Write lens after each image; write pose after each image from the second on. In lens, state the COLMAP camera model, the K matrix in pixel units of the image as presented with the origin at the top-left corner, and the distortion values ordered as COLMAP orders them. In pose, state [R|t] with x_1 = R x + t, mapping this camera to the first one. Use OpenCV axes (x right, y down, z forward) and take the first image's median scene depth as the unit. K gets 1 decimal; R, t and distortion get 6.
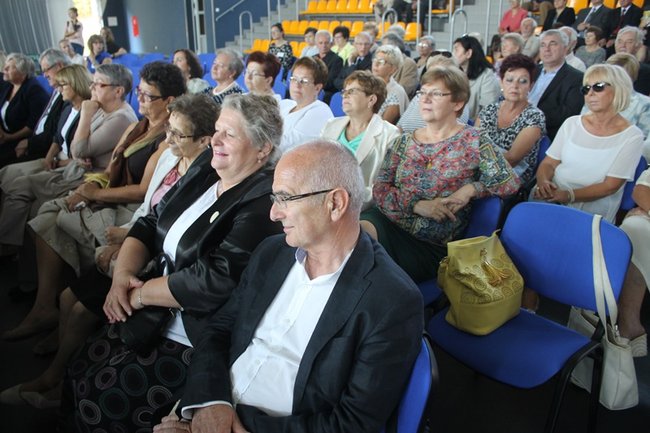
lens RADIAL K [[525.5, 0, 325.0], [0, 525.5, 216.5], [0, 0, 1]] dist [-0.121073, 0.094825]
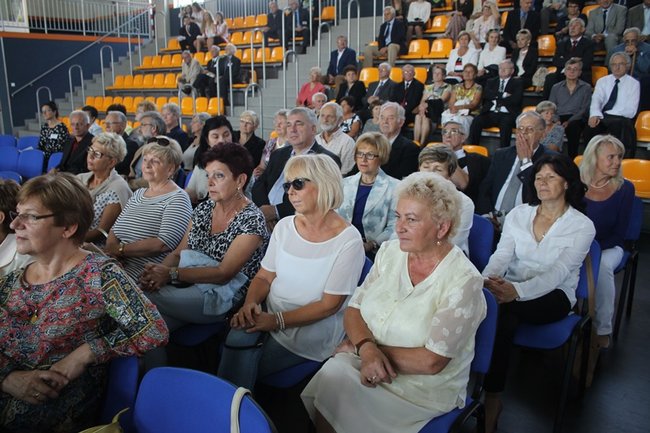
lens RADIAL K [[546.8, 0, 313.9], [0, 546.8, 210.8], [0, 0, 1]] dist [-0.157435, 0.140216]
pose [[0.960853, -0.054138, 0.271717, 0.254986], [0.093744, 0.986406, -0.134966, -0.074145], [-0.260716, 0.155155, 0.952866, 0.147943]]
